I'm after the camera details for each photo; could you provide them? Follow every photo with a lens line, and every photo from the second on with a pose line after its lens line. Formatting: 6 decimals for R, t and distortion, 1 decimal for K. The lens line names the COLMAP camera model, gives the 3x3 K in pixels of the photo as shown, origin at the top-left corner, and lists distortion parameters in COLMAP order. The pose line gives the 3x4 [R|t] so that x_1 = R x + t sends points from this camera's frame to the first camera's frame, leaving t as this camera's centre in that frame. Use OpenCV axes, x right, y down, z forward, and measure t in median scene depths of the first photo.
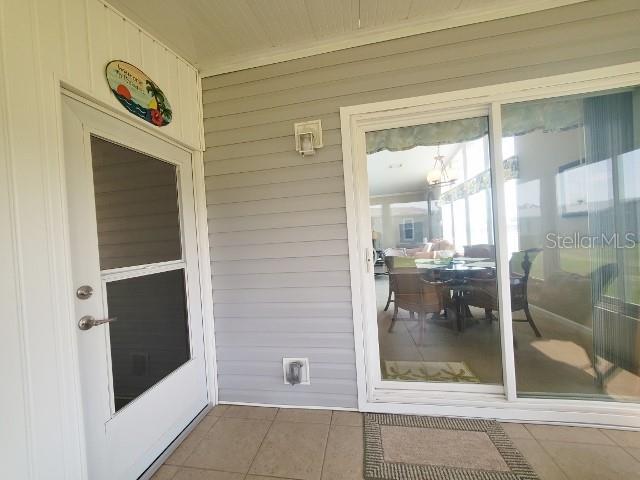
lens RADIAL K [[253.9, 0, 318.4], [0, 253.9, 239.2], [0, 0, 1]] dist [0.003333, -0.000009]
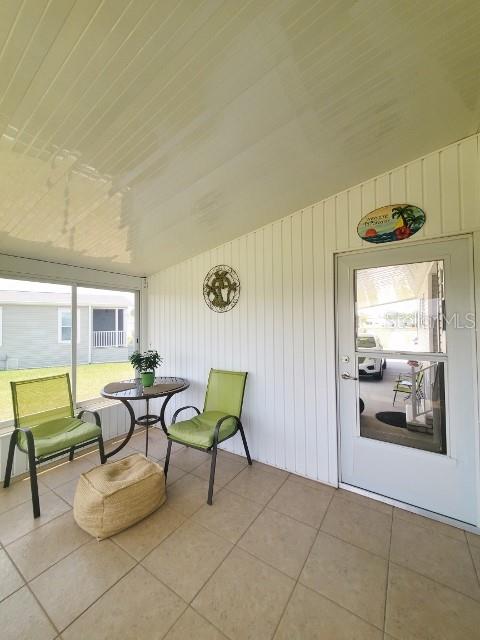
lens RADIAL K [[253.9, 0, 238.2], [0, 253.9, 317.5], [0, 0, 1]] dist [0.003333, -0.000009]
pose [[-0.399524, 0.044790, -0.915628, 0.825410], [0.028267, 0.998933, 0.036531, -0.144226], [0.916287, -0.011287, -0.400364, 0.781248]]
